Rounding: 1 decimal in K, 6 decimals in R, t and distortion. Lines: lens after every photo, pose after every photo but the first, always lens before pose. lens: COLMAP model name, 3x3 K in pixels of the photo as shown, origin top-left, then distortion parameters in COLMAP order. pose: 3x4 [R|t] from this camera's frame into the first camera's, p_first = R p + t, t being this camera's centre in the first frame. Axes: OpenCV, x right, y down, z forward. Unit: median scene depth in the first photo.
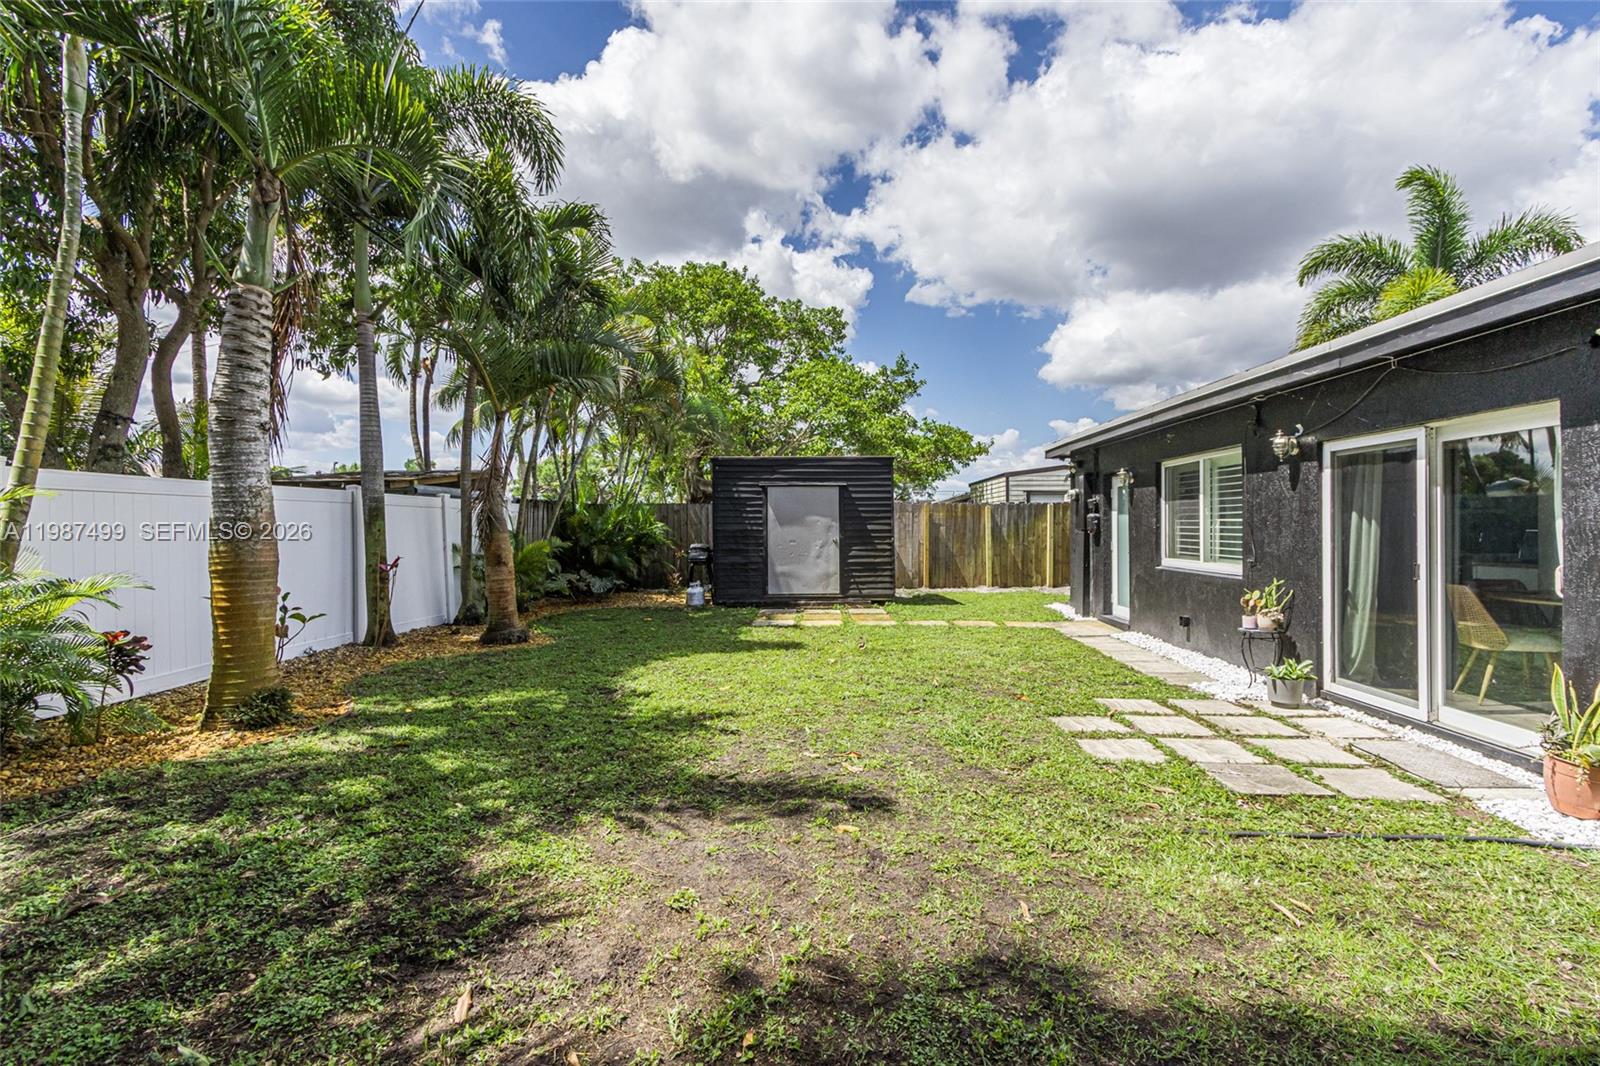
lens RADIAL K [[736.2, 0, 801.9], [0, 736.2, 527.0], [0, 0, 1]] dist [0.003729, 0.001565]
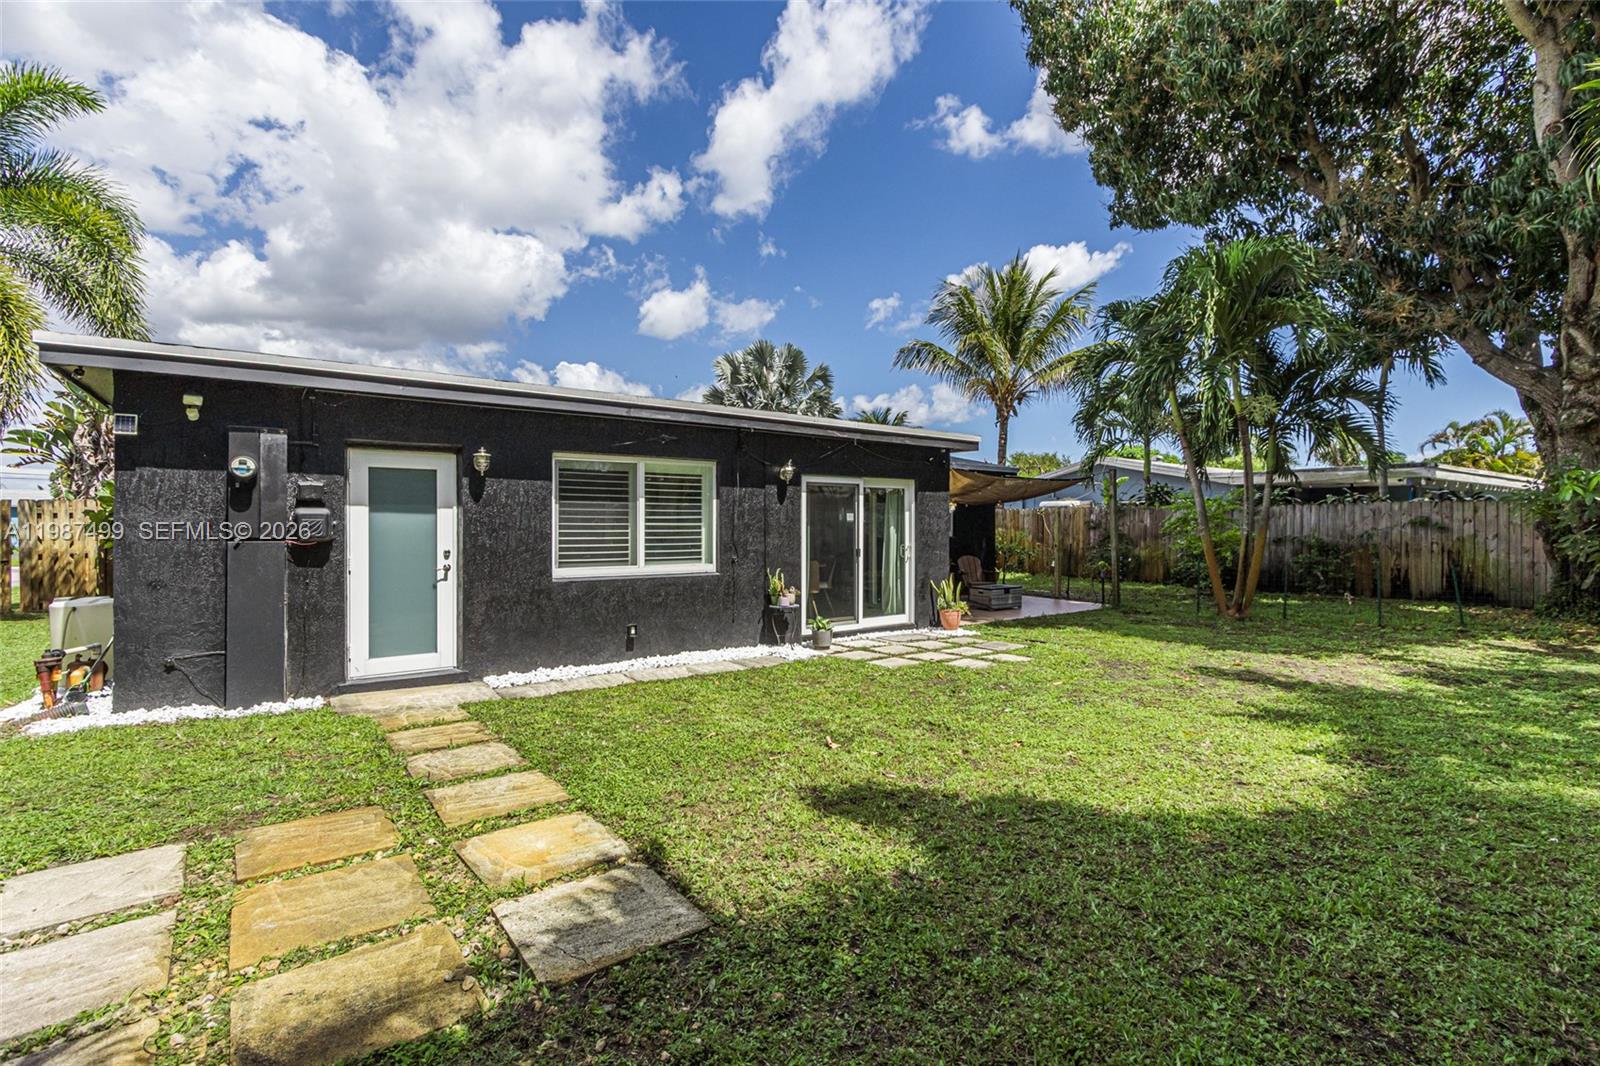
lens RADIAL K [[736.2, 0, 800.1], [0, 736.2, 522.7], [0, 0, 1]] dist [0.003729, 0.001565]
pose [[-0.619712, 0.012165, 0.784735, -0.333198], [0.005752, 0.999923, -0.010959, 0.001219], [-0.784808, -0.002278, -0.619735, 1.314621]]
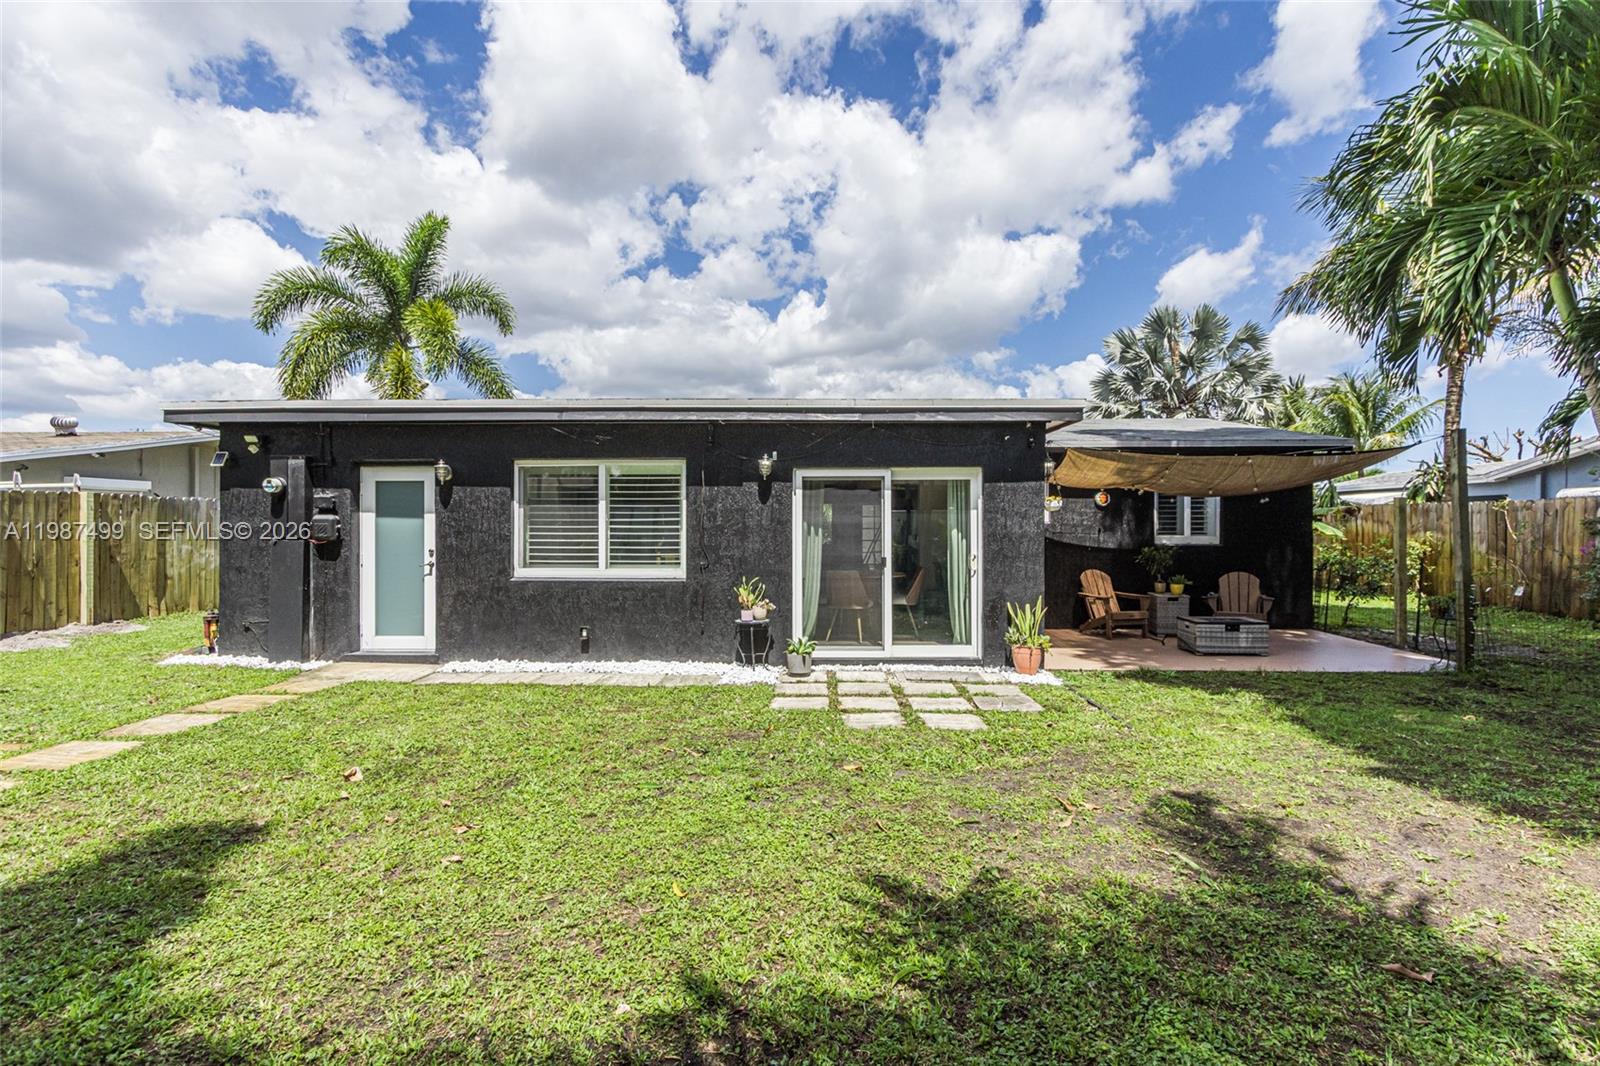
lens RADIAL K [[736.2, 0, 804.2], [0, 736.2, 541.3], [0, 0, 1]] dist [0.003729, 0.001565]
pose [[-0.001458, -0.014641, 0.999892, -0.402676], [0.000148, 0.999893, 0.014641, -0.003726], [-0.999999, 0.000170, -0.001456, 0.664091]]
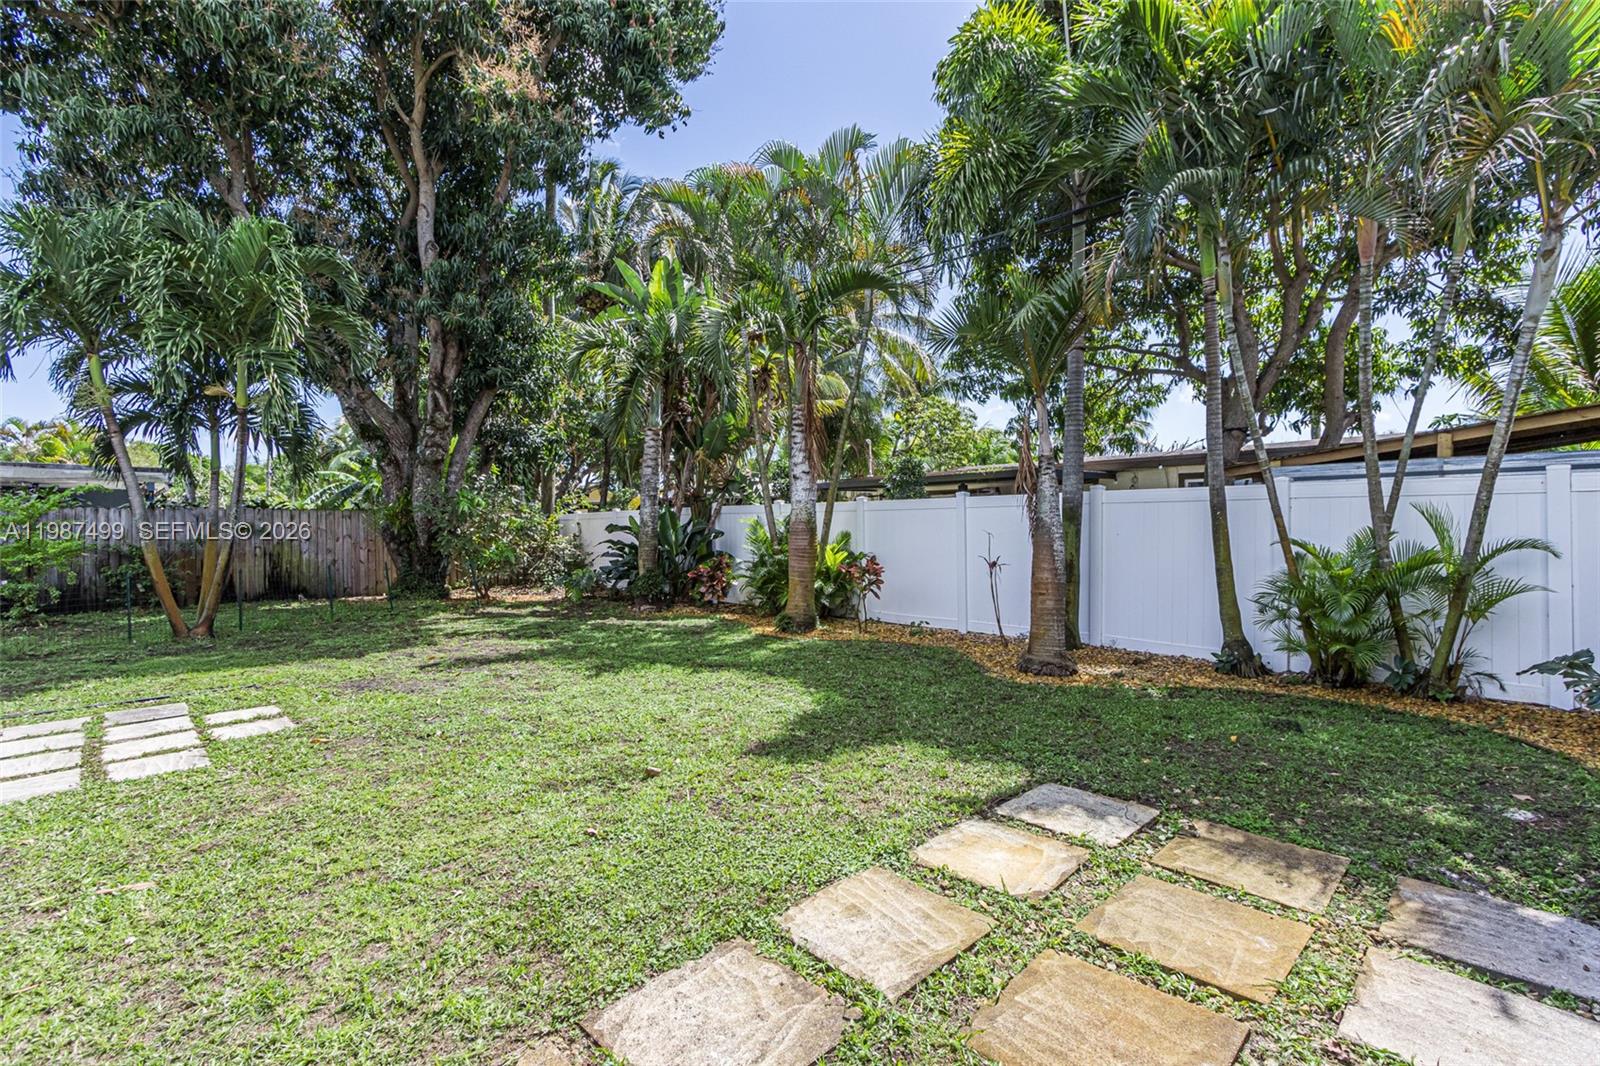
lens RADIAL K [[736.2, 0, 803.7], [0, 736.2, 532.7], [0, 0, 1]] dist [0.003729, 0.001565]
pose [[-0.696405, 0.014607, -0.717500, 0.353845], [0.009966, 0.999893, 0.010682, -0.003934], [0.717580, 0.000288, -0.696476, 1.368837]]
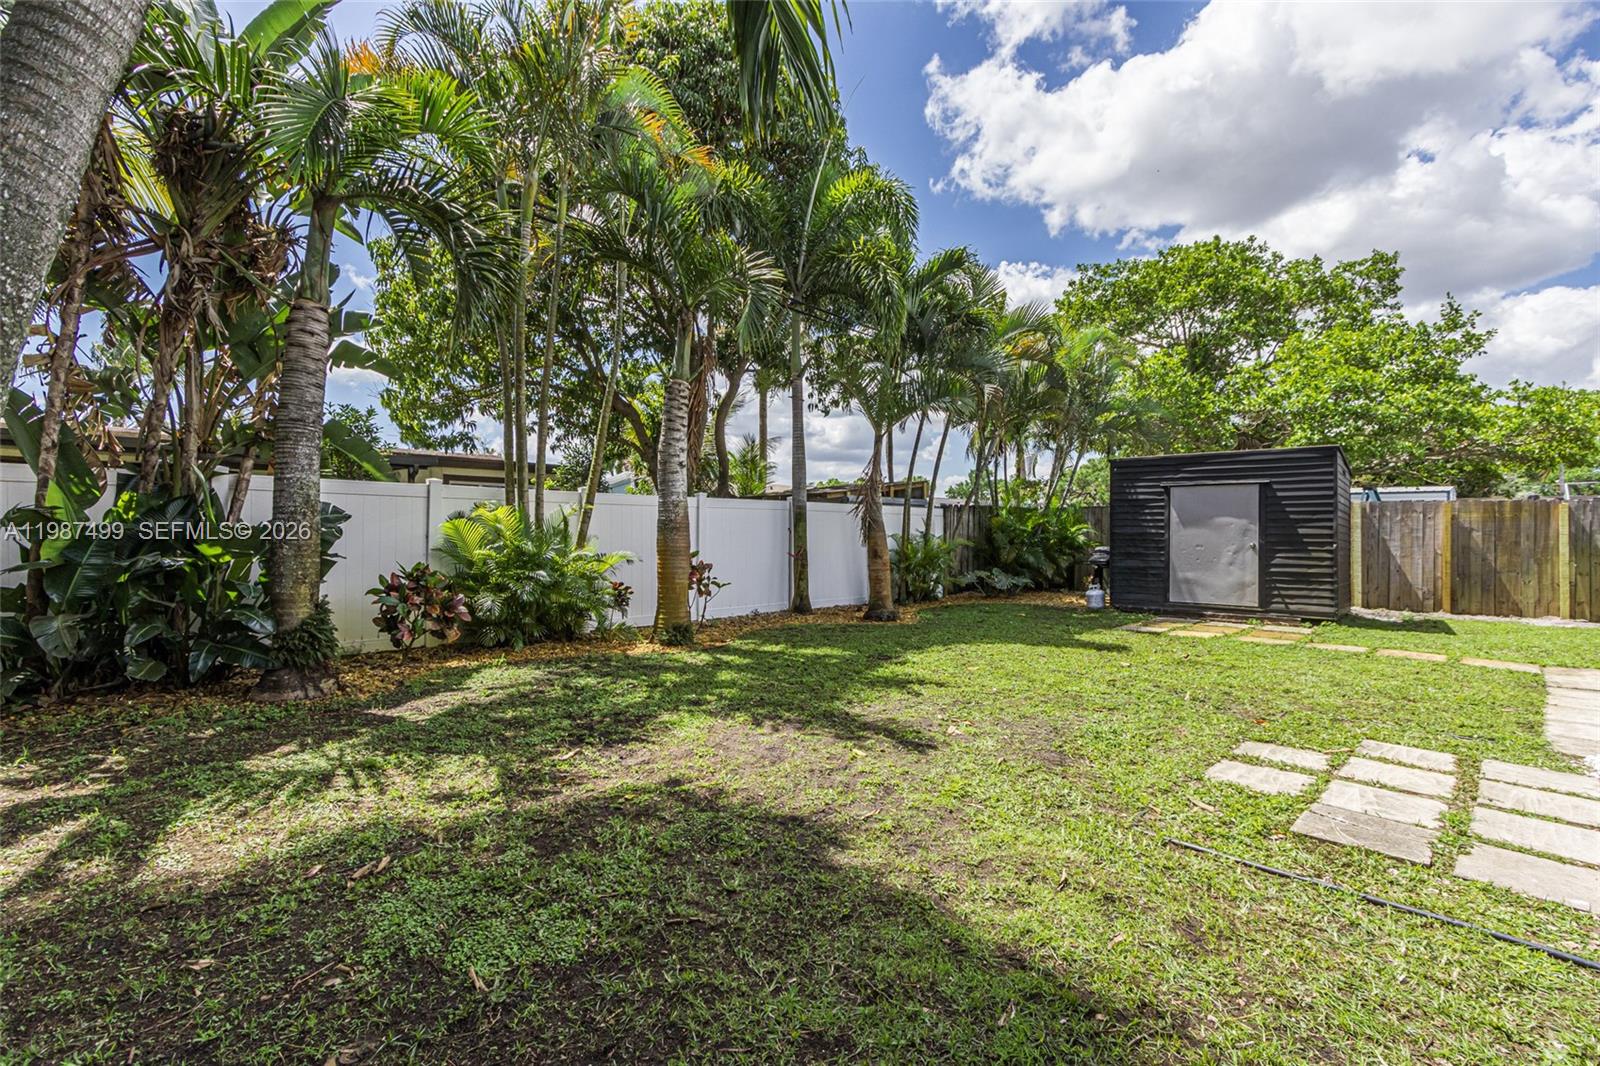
lens RADIAL K [[736.2, 0, 797.1], [0, 736.2, 534.9], [0, 0, 1]] dist [0.003729, 0.001565]
pose [[0.737866, 0.011338, -0.674851, 0.332008], [-0.007618, 0.999935, 0.008470, 0.002656], [0.674904, -0.001109, 0.737905, -0.020706]]
